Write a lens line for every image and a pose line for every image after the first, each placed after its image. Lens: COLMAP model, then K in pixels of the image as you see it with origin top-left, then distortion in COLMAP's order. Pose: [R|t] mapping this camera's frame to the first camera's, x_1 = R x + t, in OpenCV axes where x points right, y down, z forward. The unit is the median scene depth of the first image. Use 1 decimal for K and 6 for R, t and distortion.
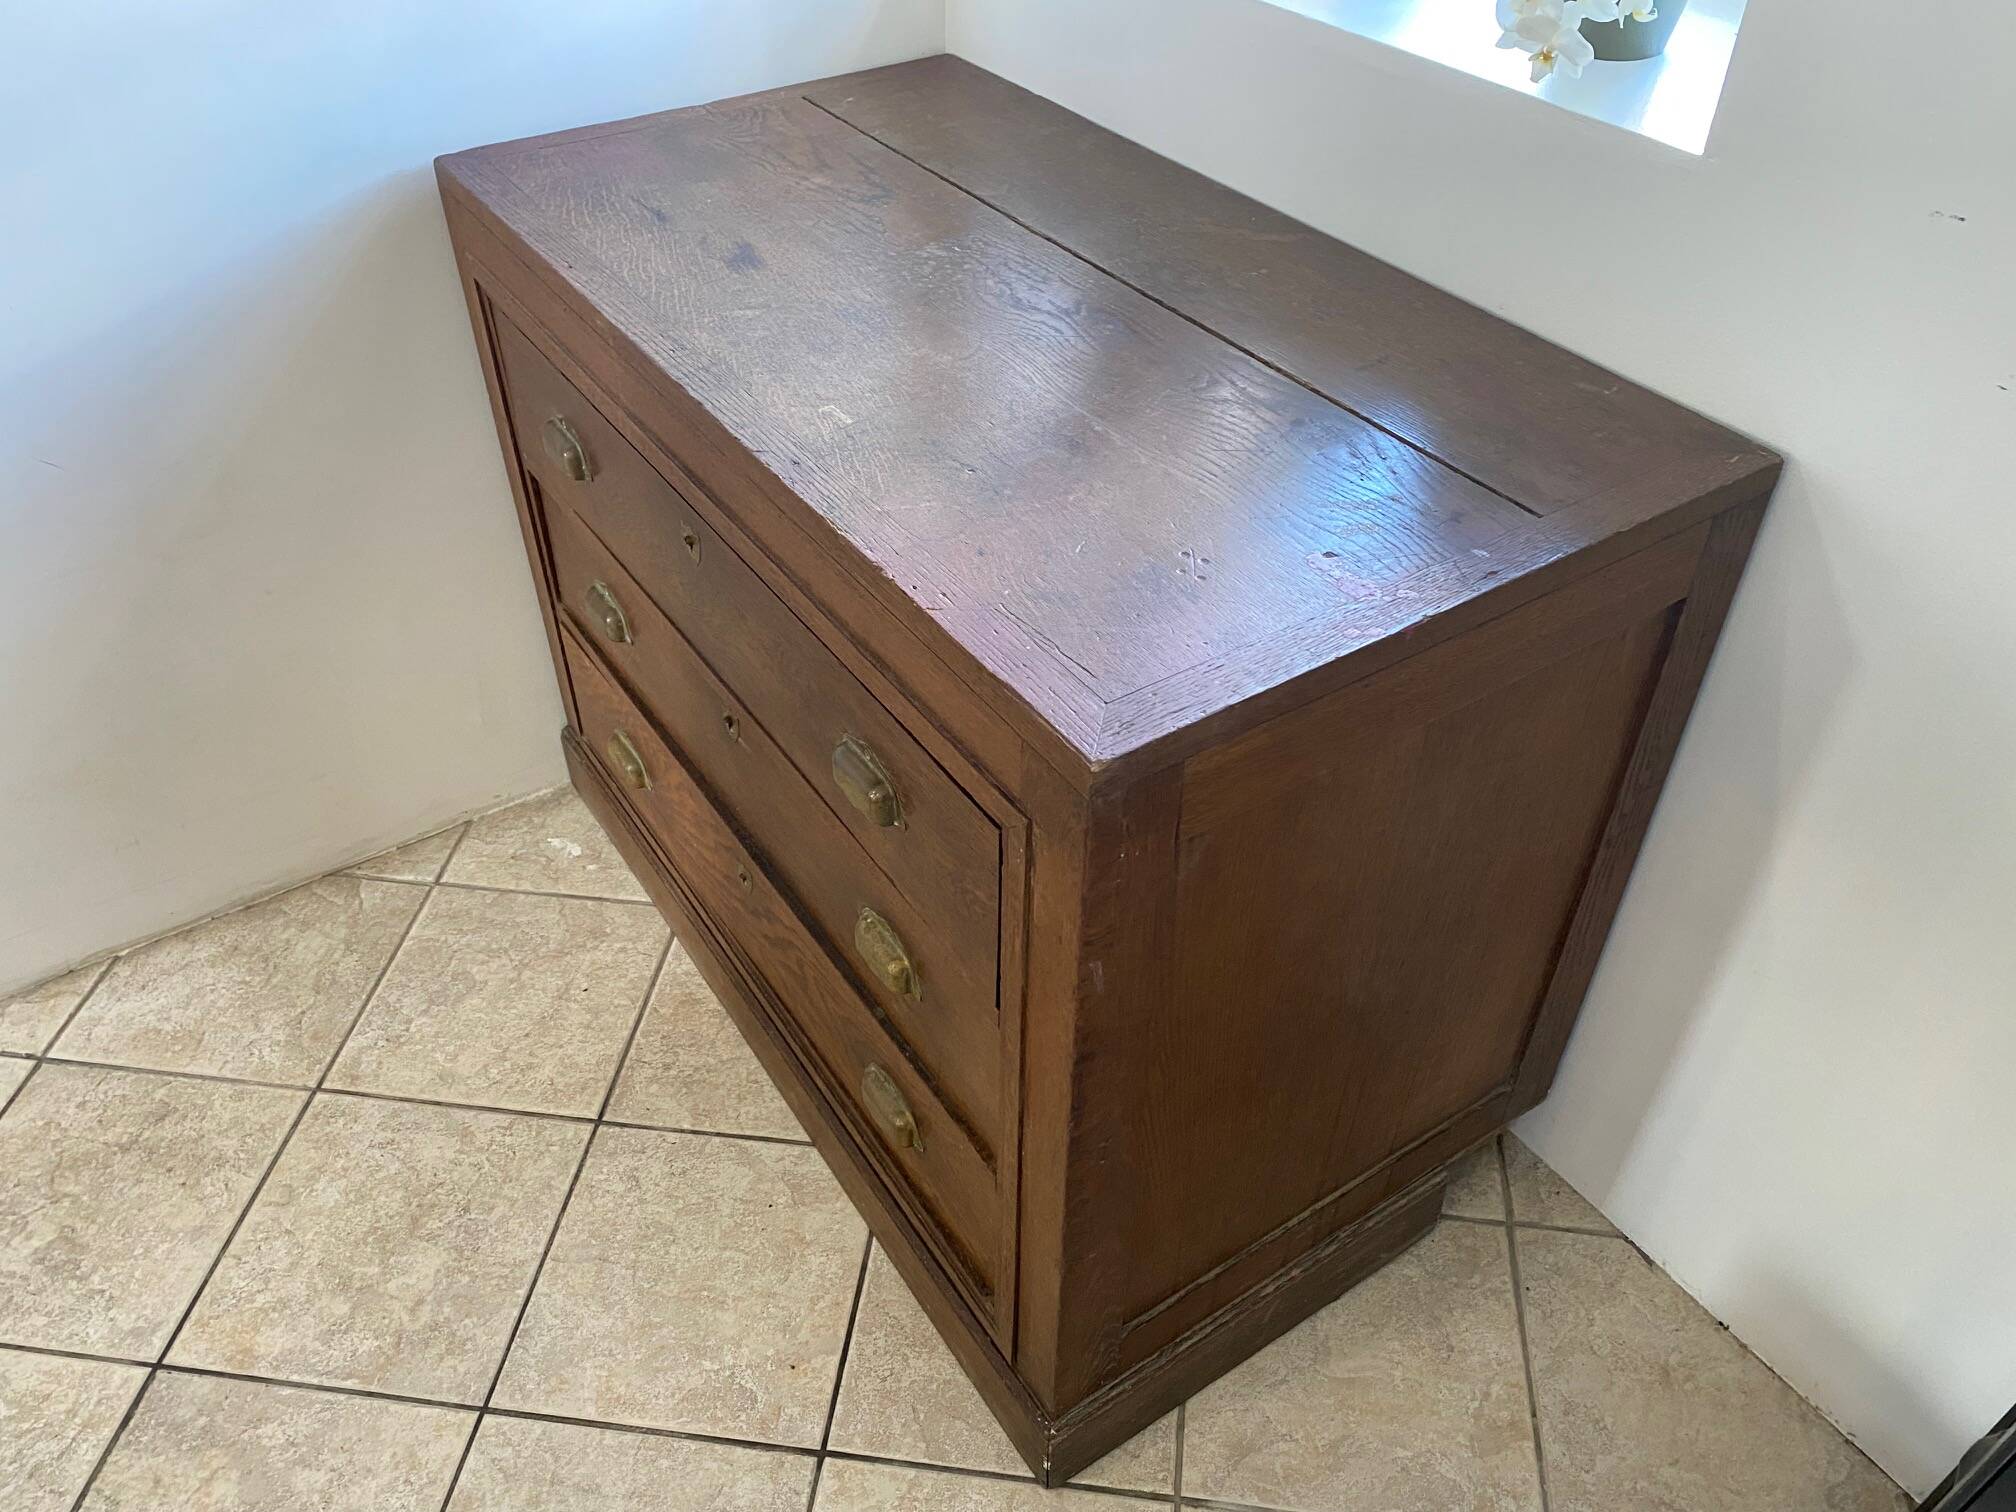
lens RADIAL K [[1540.3, 0, 993.2], [0, 1540.3, 758.5], [0, 0, 1]] dist [0.016767, -0.014871]
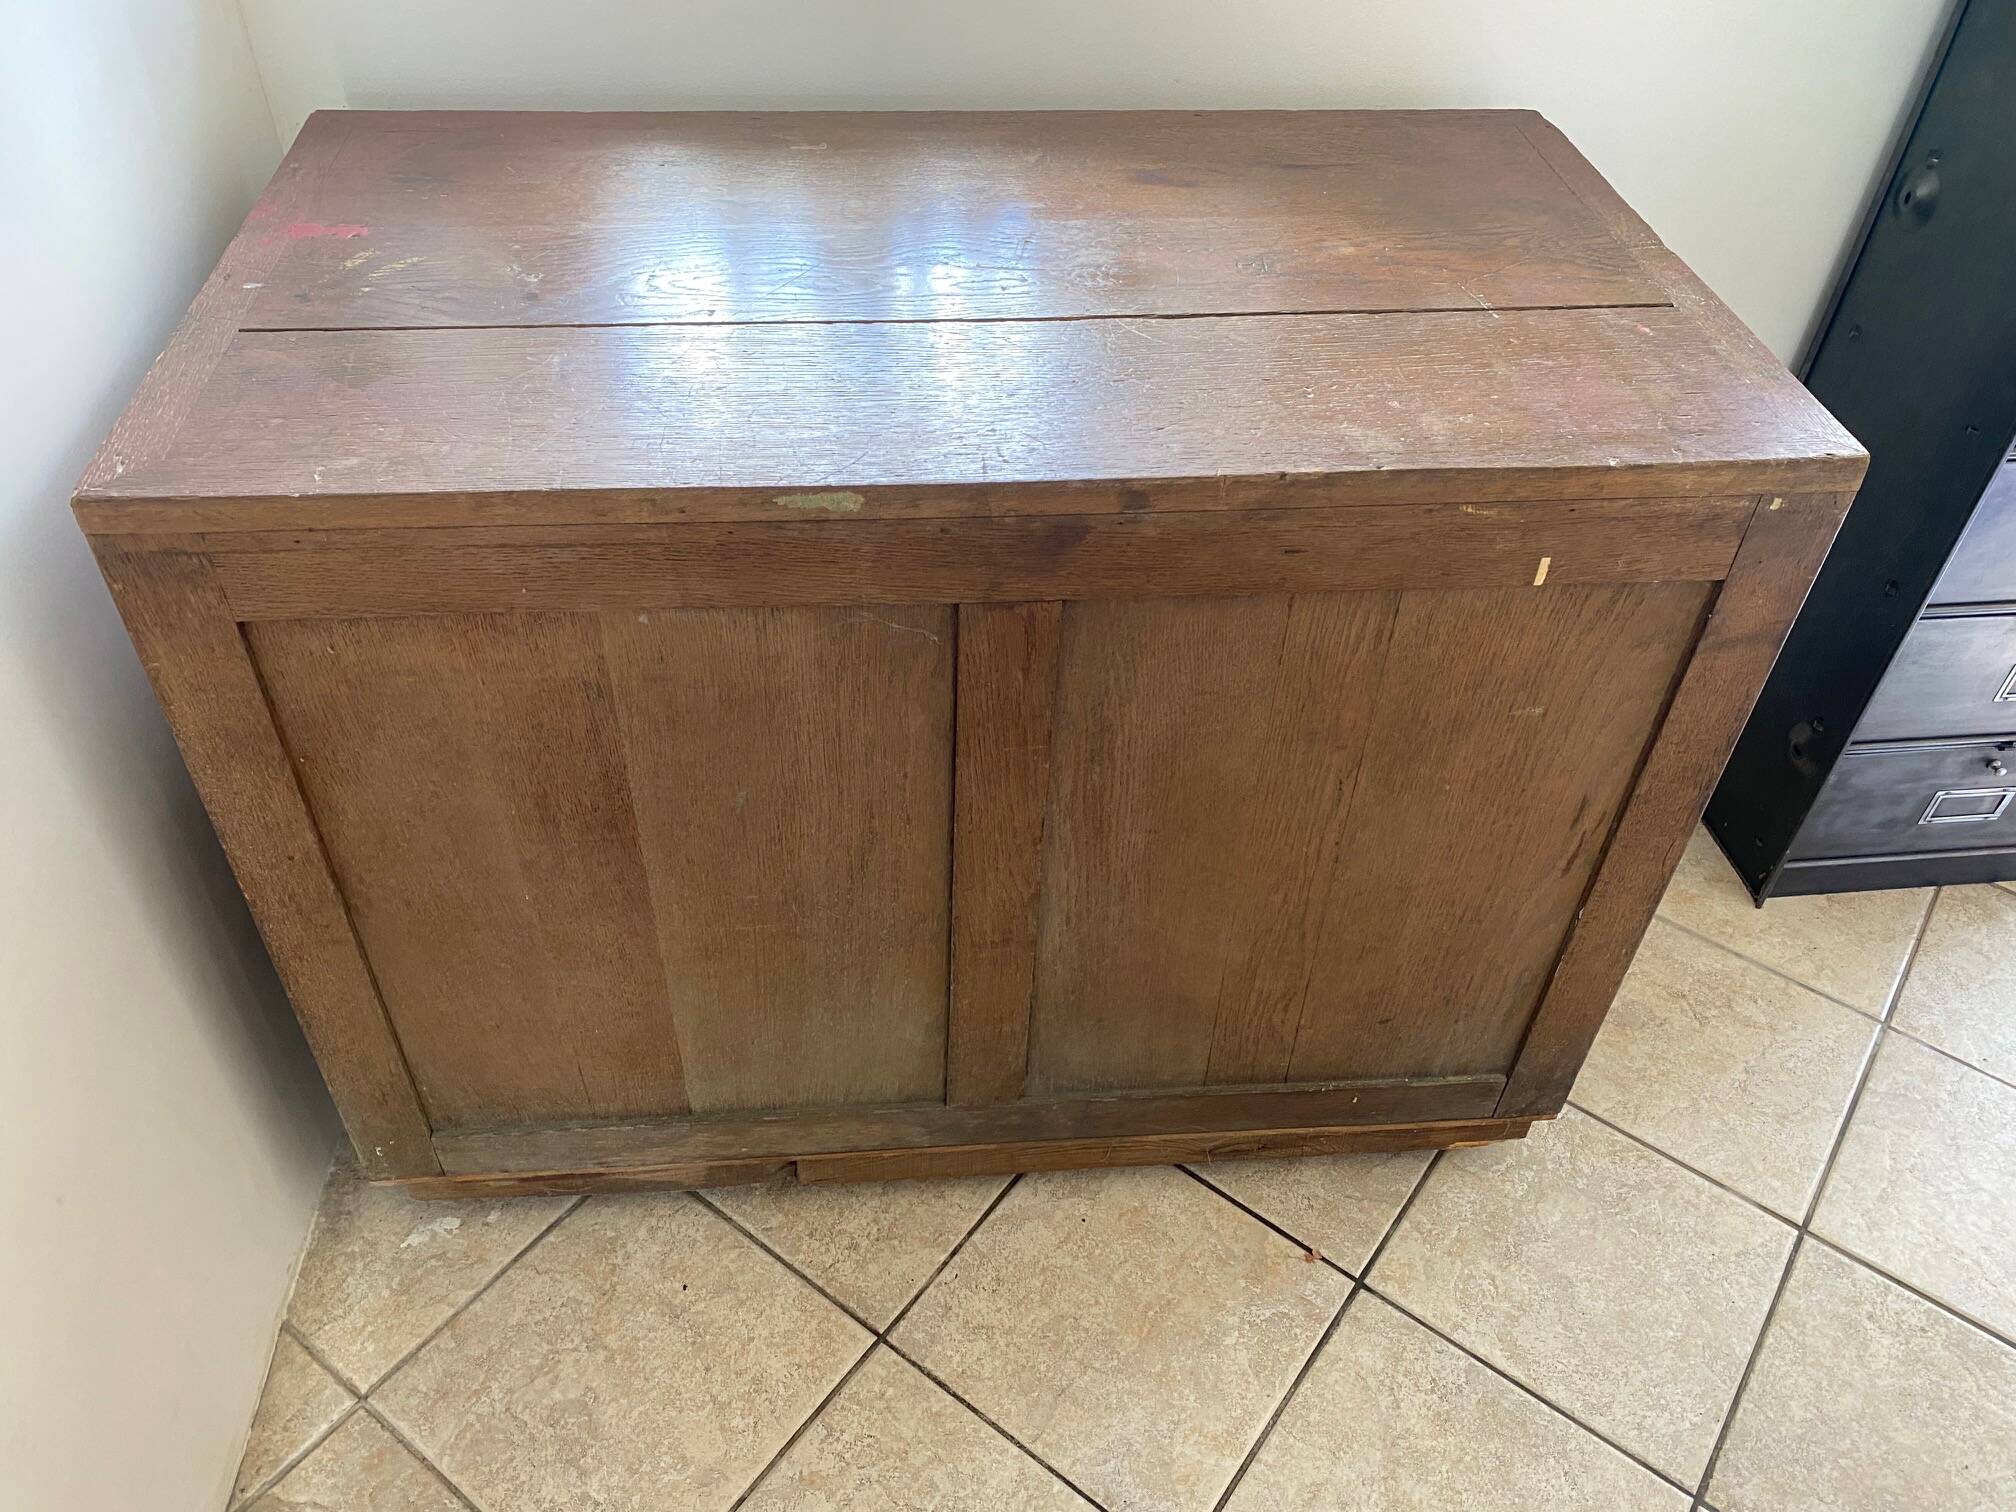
lens RADIAL K [[1540.3, 0, 997.0], [0, 1540.3, 738.2], [0, 0, 1]] dist [0.016767, -0.014871]
pose [[0.490590, -0.565793, 0.662721, -0.694203], [0.546426, 0.792173, 0.271812, -0.253974], [-0.678779, 0.228780, 0.697796, 0.340180]]
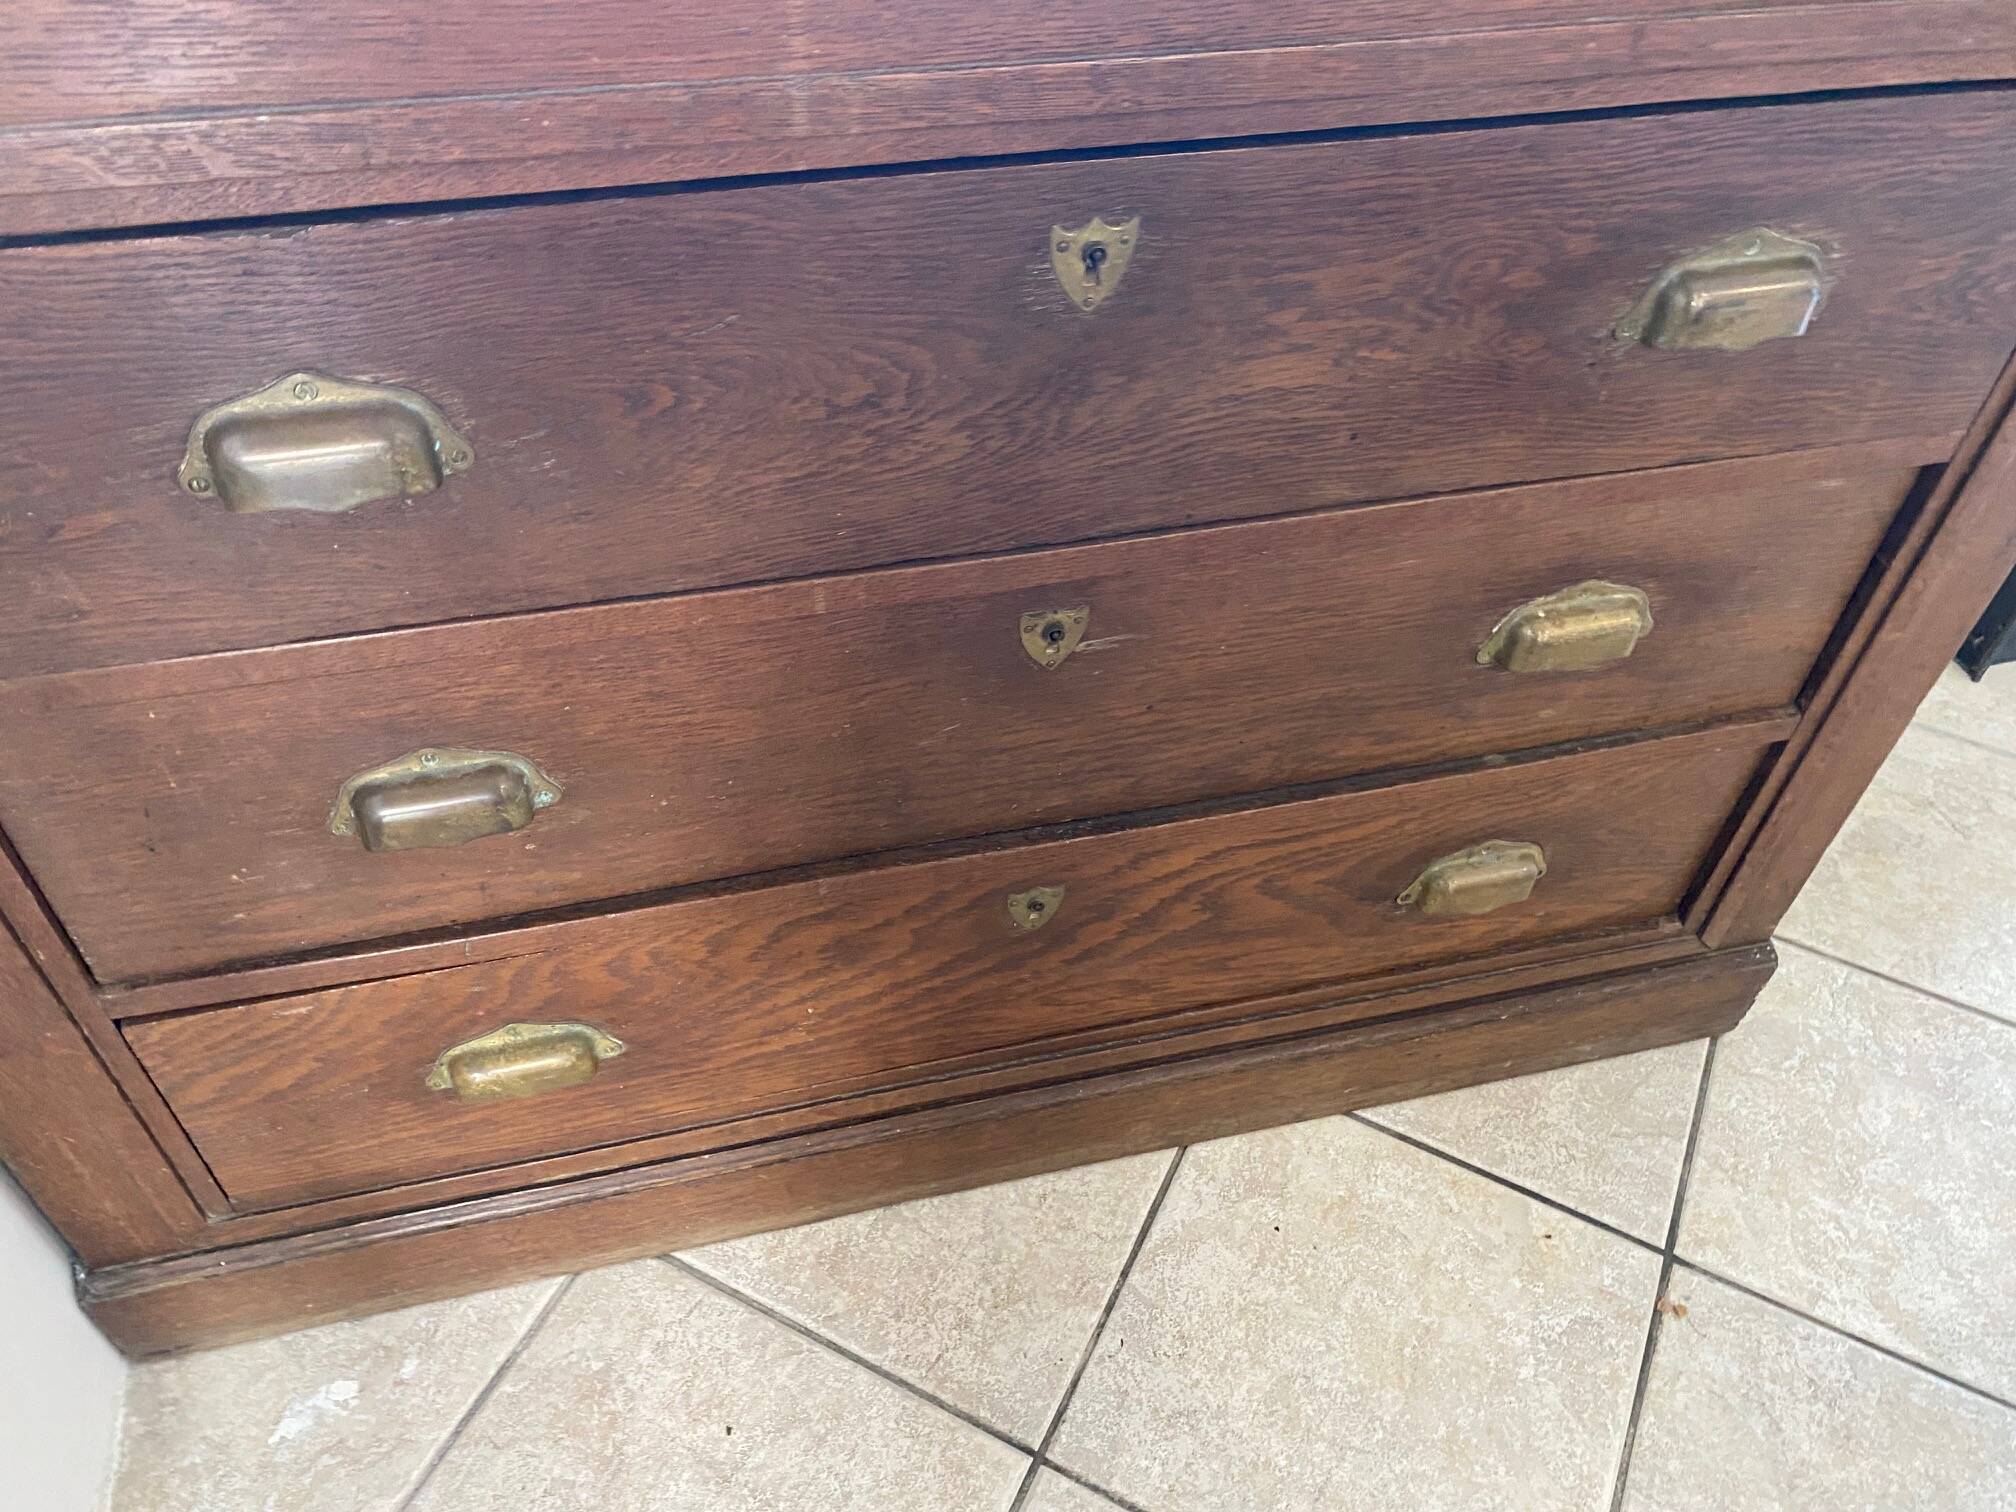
lens RADIAL K [[1540.3, 0, 974.1], [0, 1540.3, 766.7], [0, 0, 1]] dist [0.016767, -0.014871]
pose [[0.333469, -0.676123, 0.657005, -0.538701], [0.591606, 0.692676, 0.412557, -0.217676], [-0.734031, 0.251113, 0.630985, 0.691795]]
